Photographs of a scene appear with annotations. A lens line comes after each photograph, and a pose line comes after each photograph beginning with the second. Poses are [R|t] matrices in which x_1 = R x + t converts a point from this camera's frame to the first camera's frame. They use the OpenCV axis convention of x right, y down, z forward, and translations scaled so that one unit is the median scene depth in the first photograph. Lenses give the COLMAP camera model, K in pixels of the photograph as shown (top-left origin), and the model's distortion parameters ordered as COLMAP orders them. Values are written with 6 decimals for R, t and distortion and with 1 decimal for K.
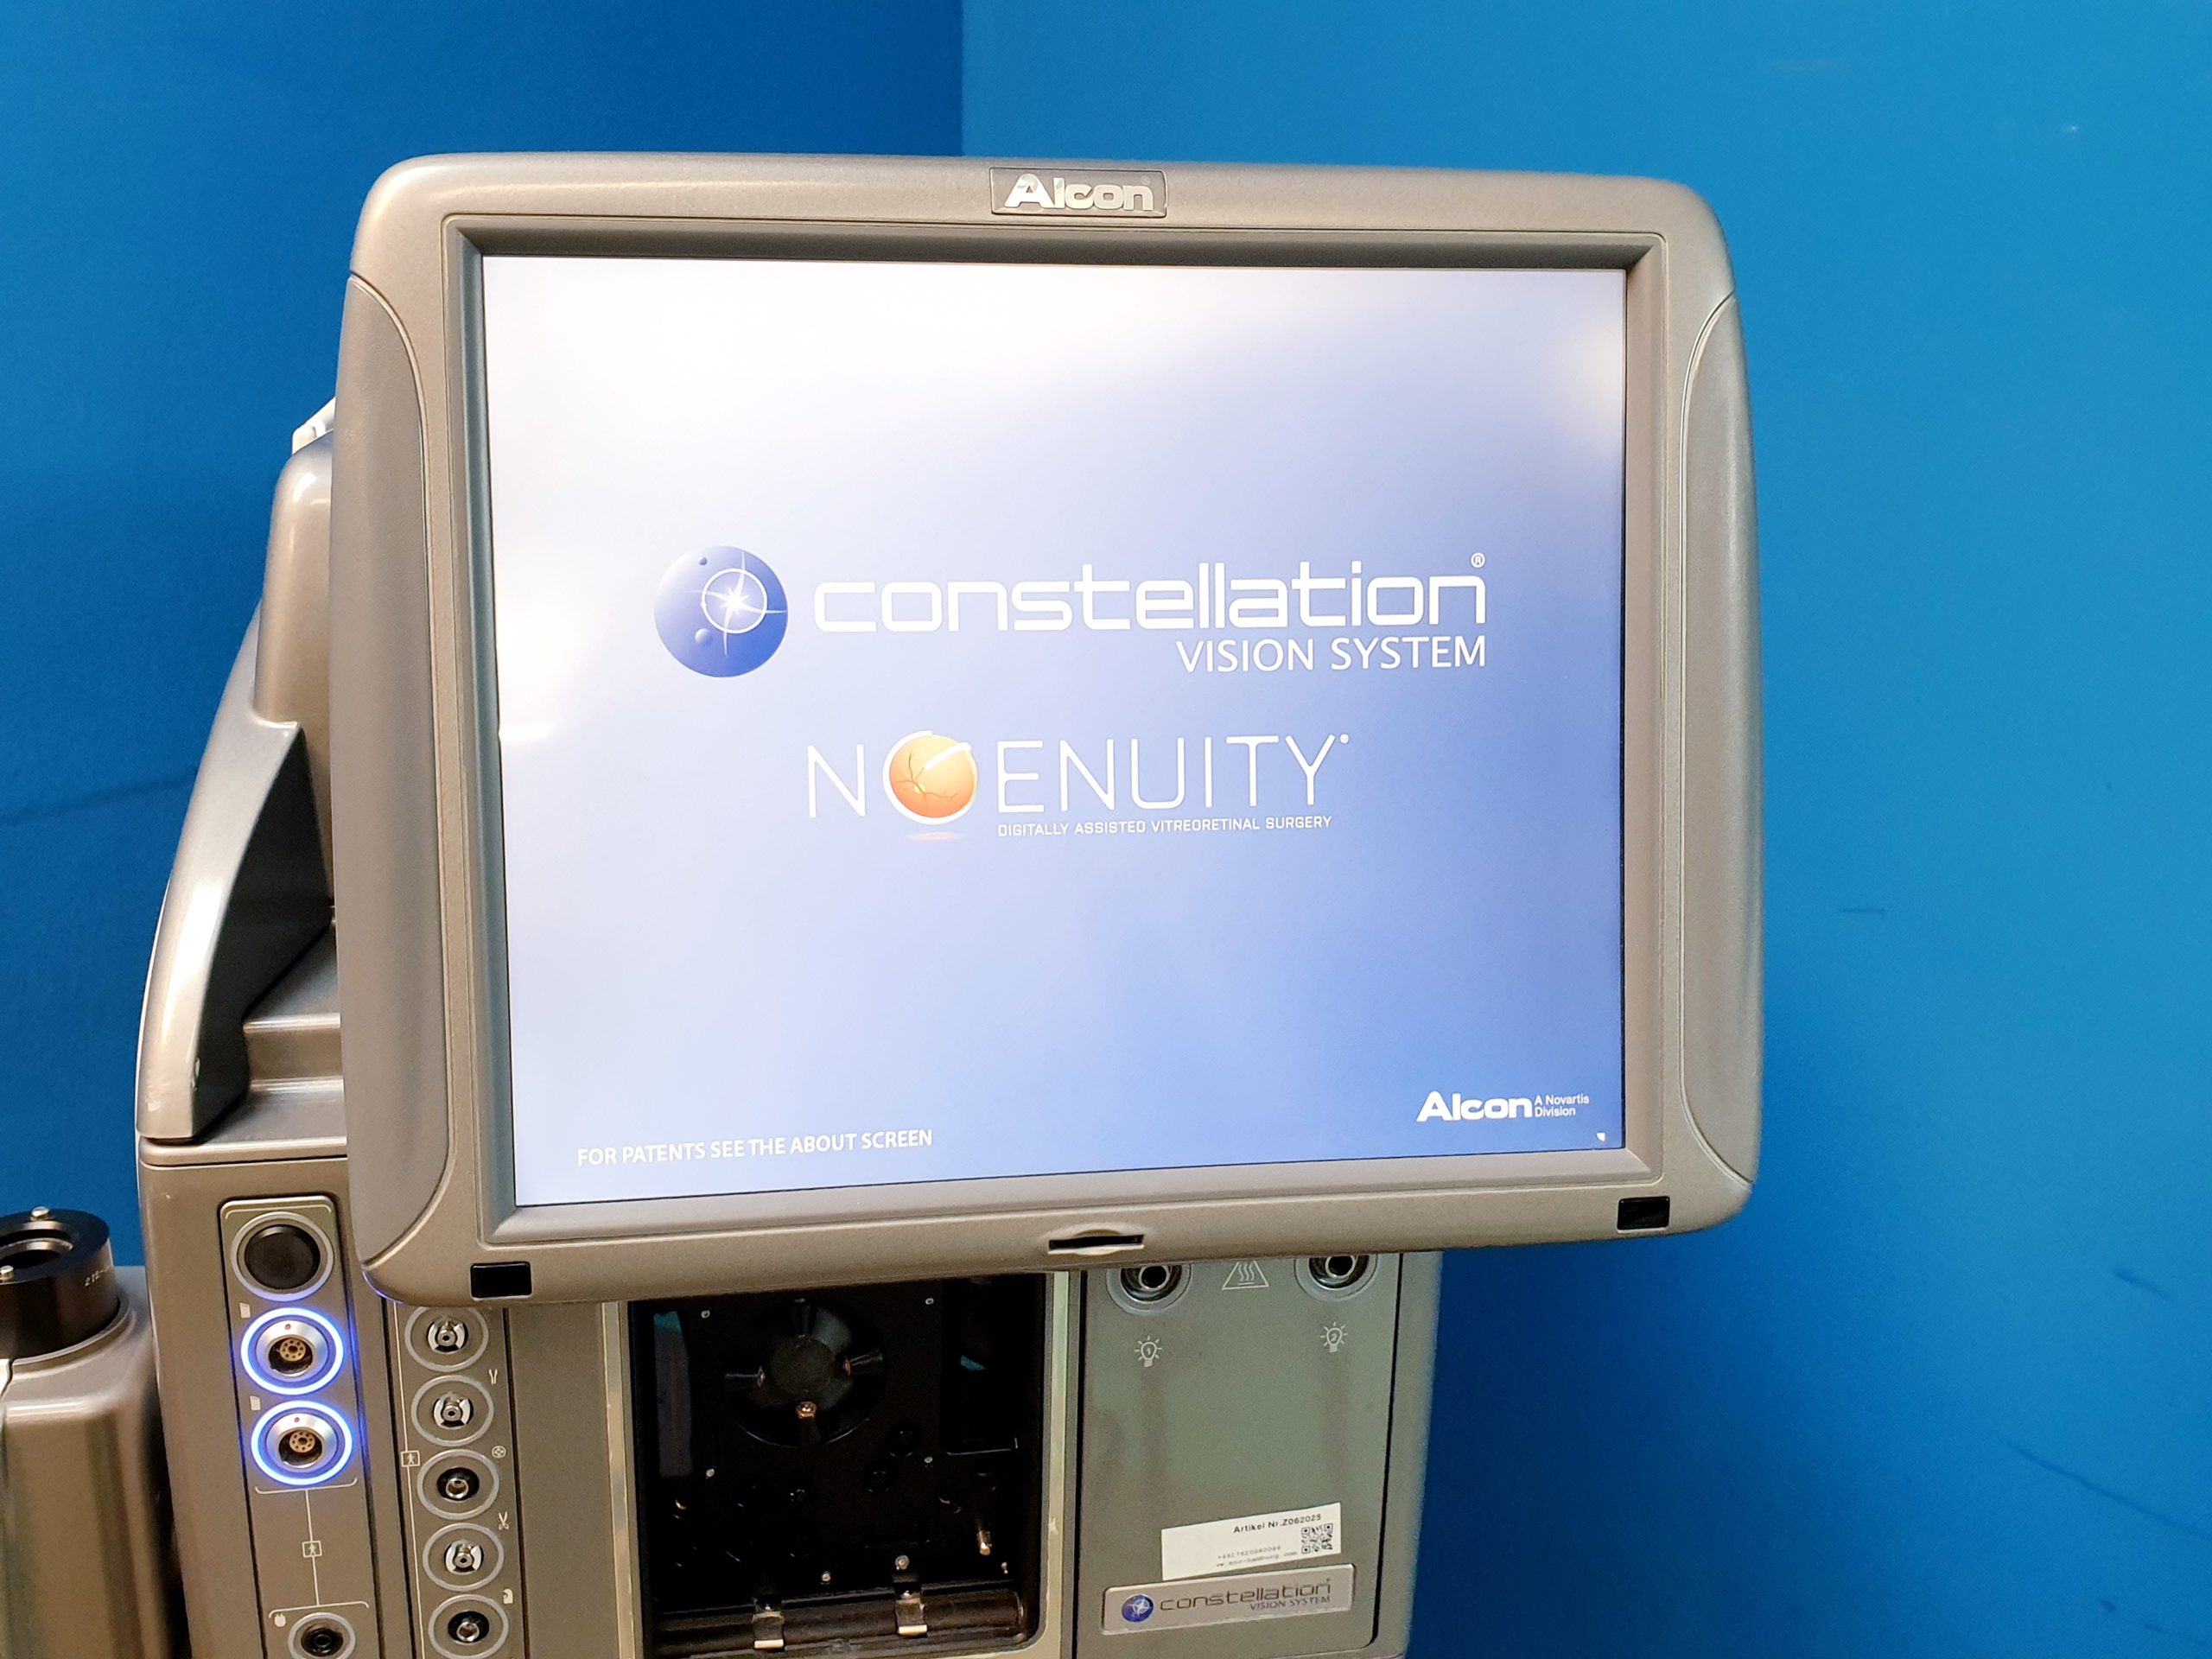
lens RADIAL K [[2111.6, 0, 1096.9], [0, 2111.6, 819.4], [0, 0, 1]] dist [0.009440, -0.058128]
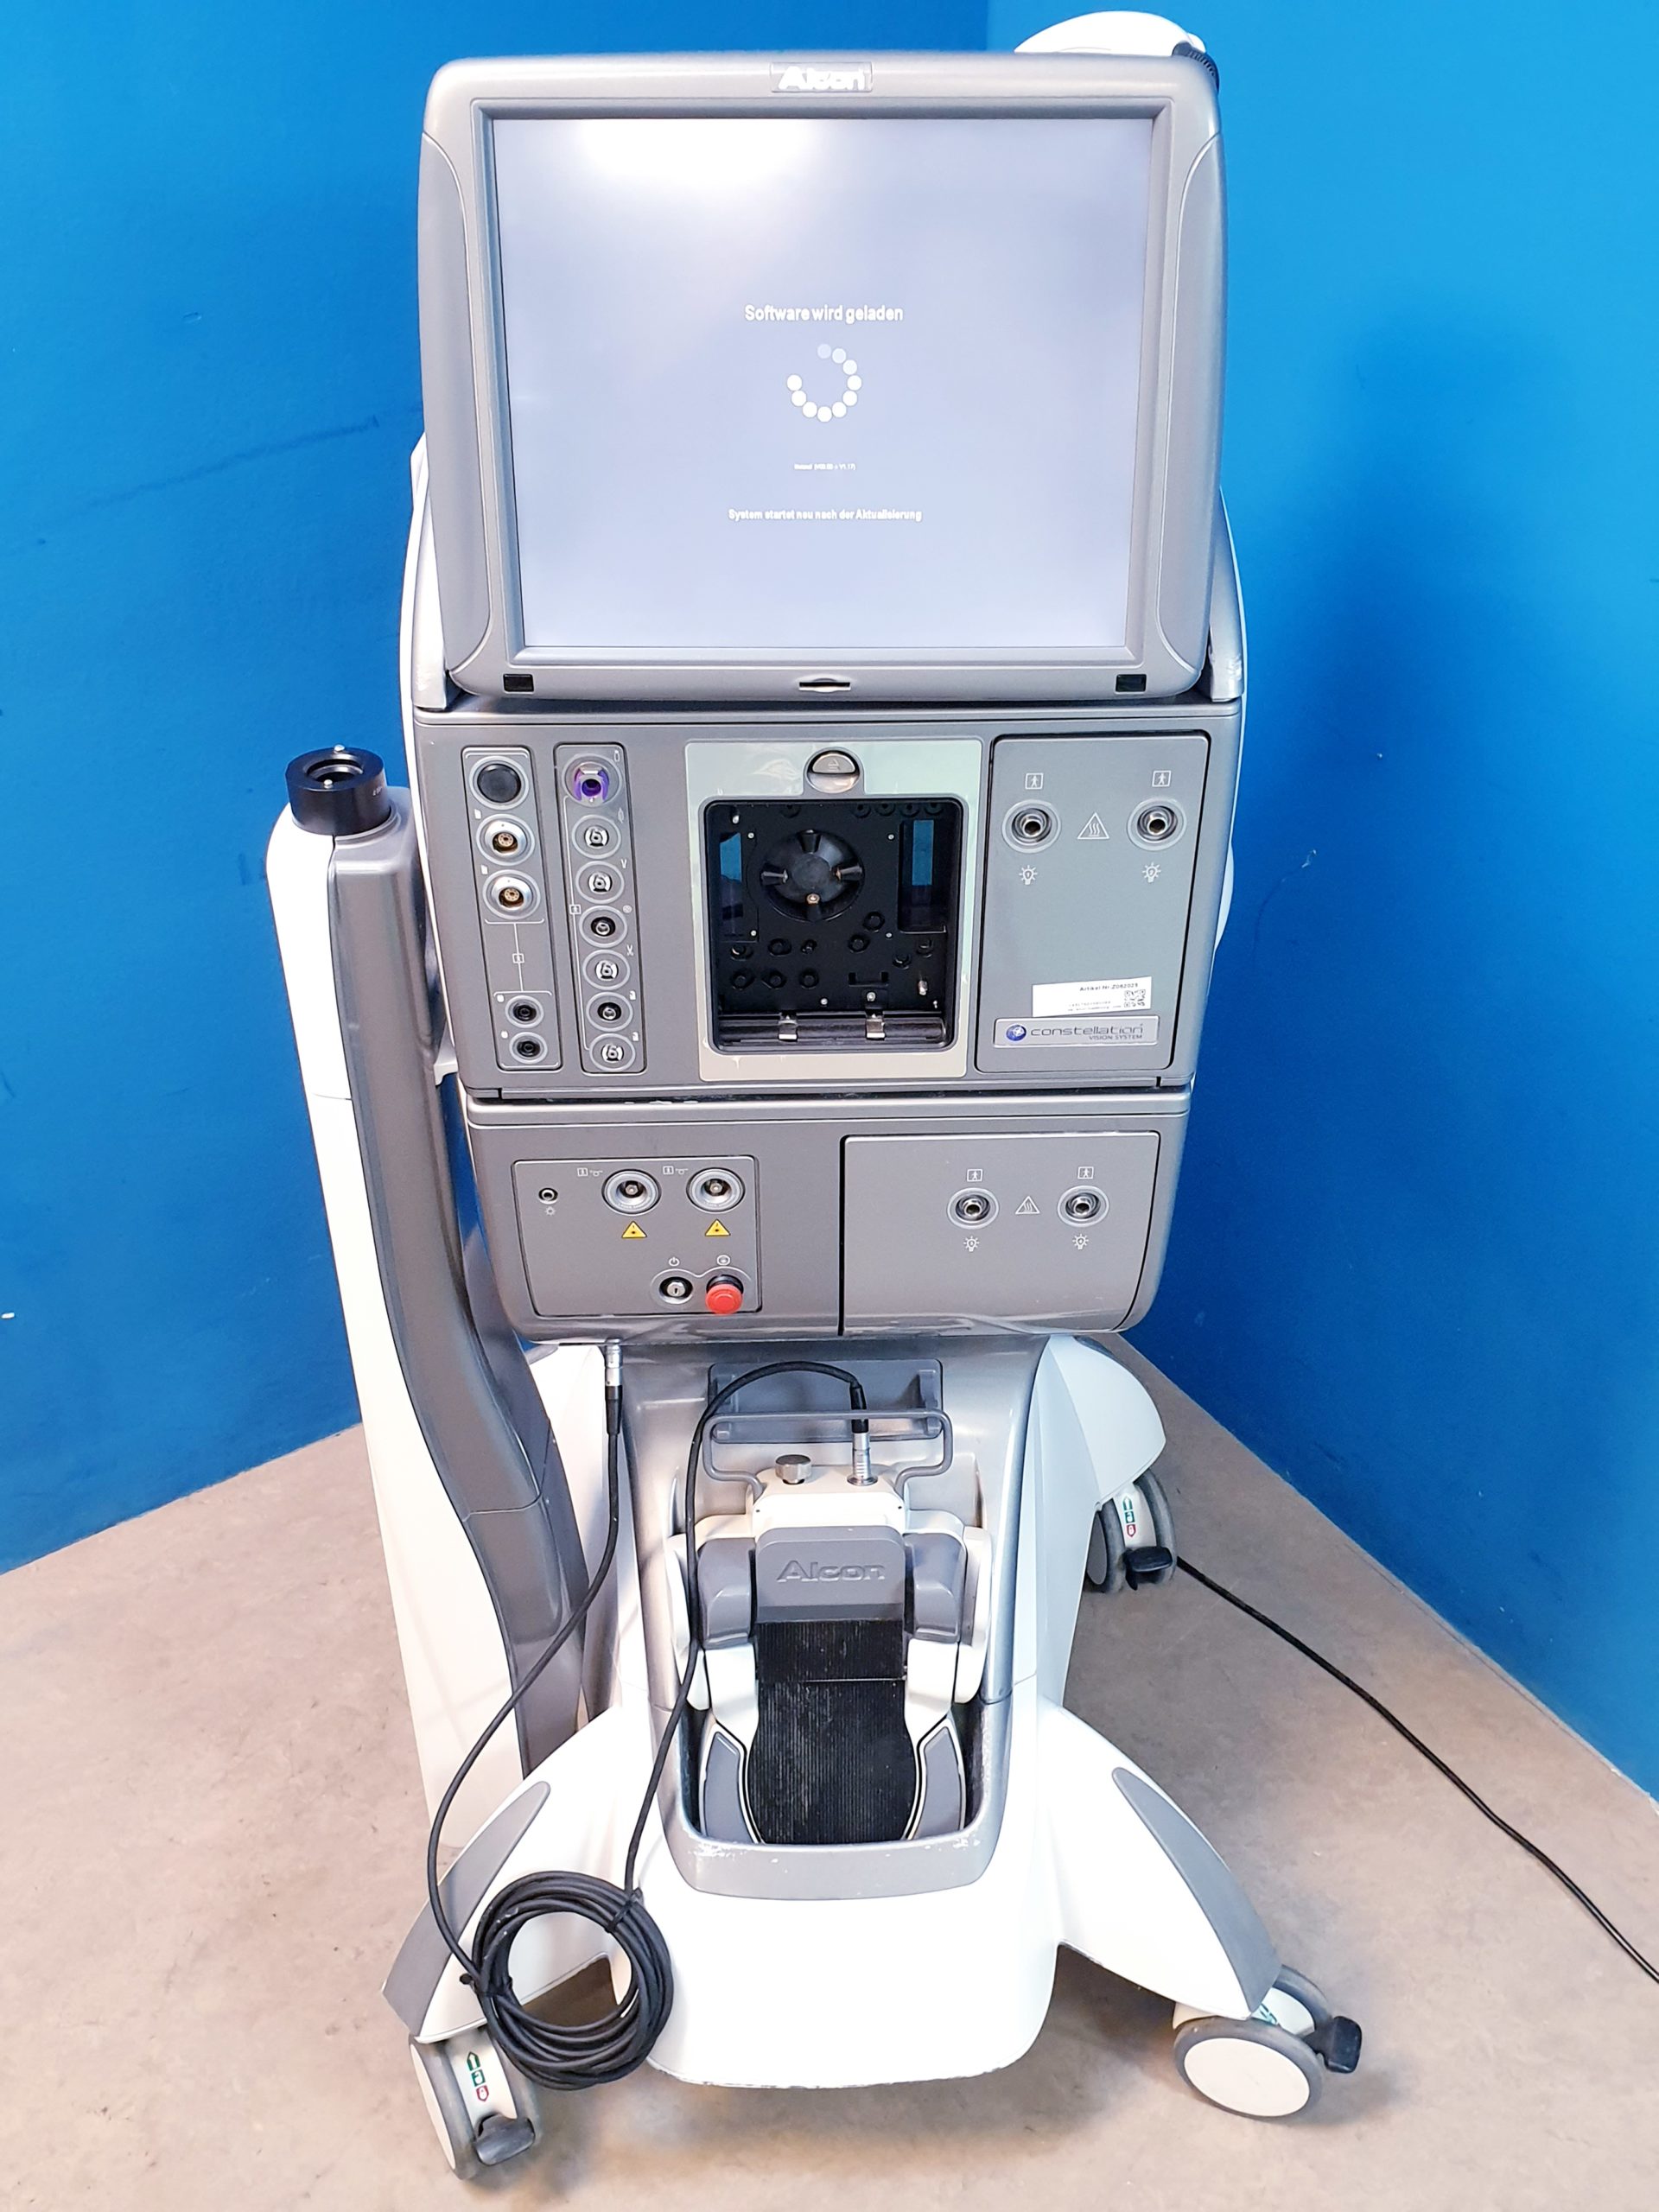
lens RADIAL K [[2069.1, 0, 850.7], [0, 2069.1, 1070.1], [0, 0, 1]] dist [0.140276, -0.338572]
pose [[0.988993, 0.069838, -0.130440, 0.109592], [-0.025791, 0.949468, 0.312802, -0.091830], [0.145694, -0.305995, 0.940819, -0.535936]]
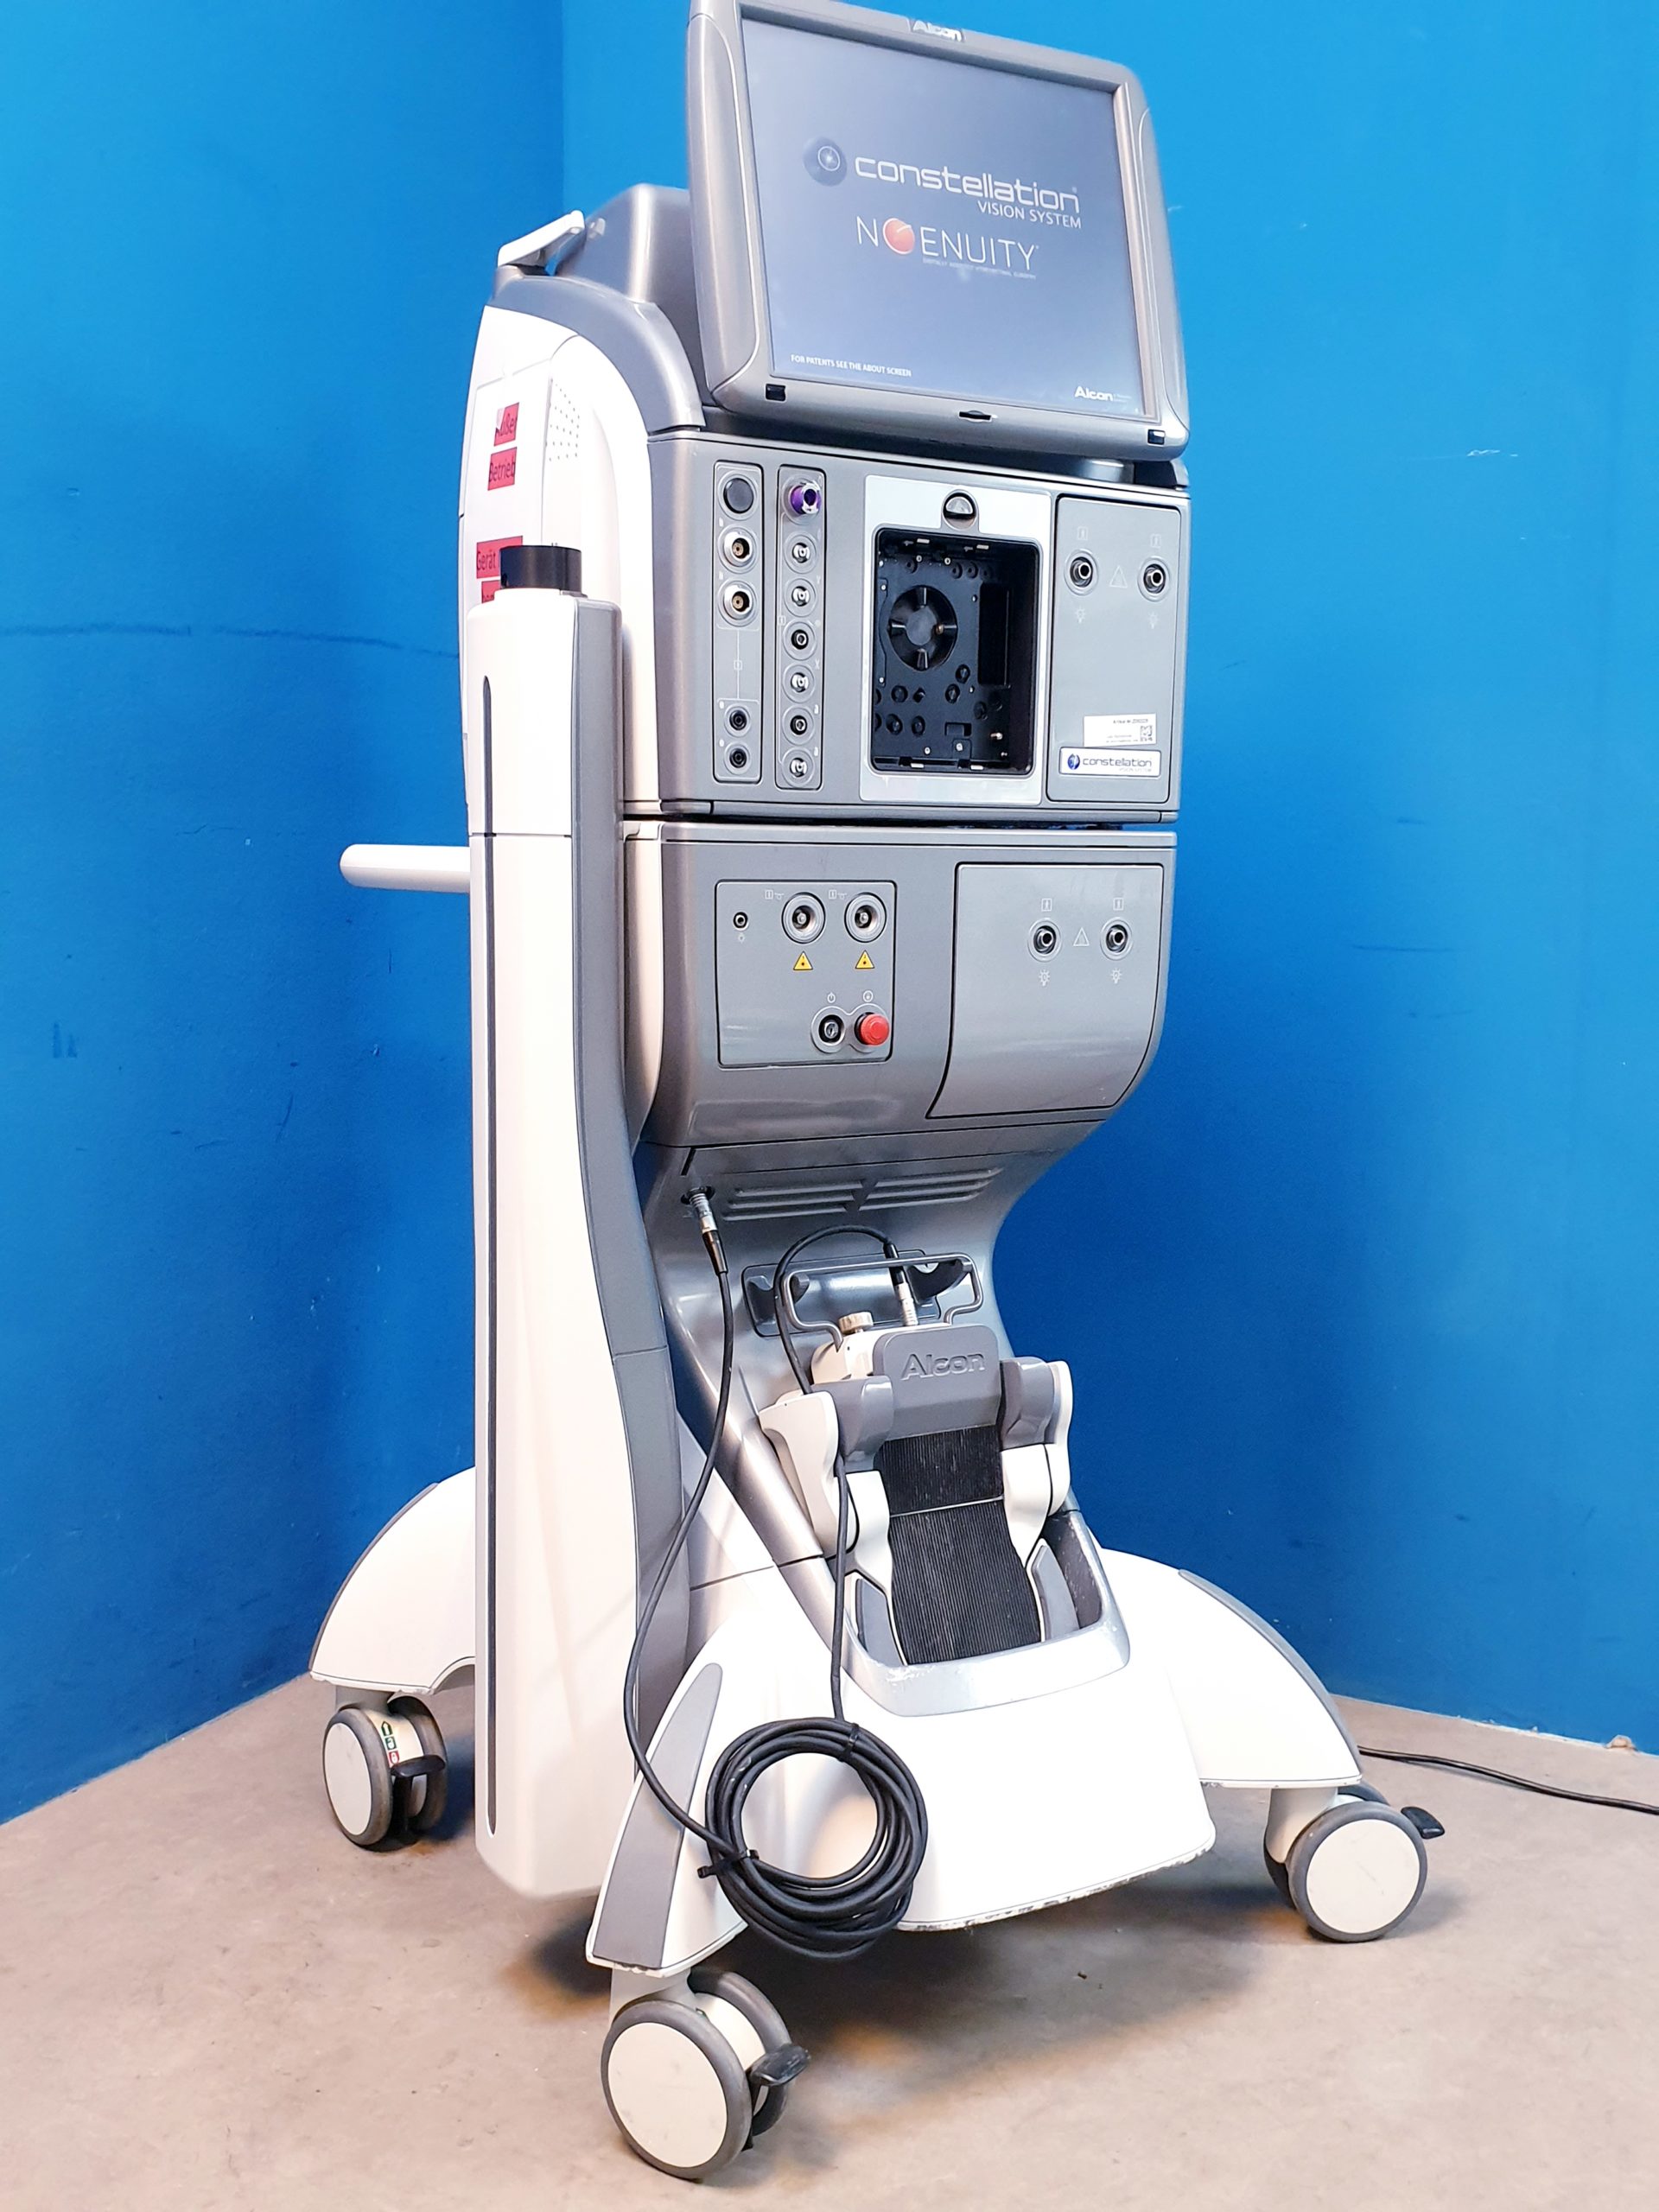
lens RADIAL K [[2047.1, 0, 787.5], [0, 2047.1, 1115.7], [0, 0, 1]] dist [0.127629, -0.326721]
pose [[0.943241, -0.054369, 0.327629, -0.982270], [0.102992, 0.985760, -0.132929, 1.022401], [-0.315736, 0.159127, 0.935409, -0.767578]]
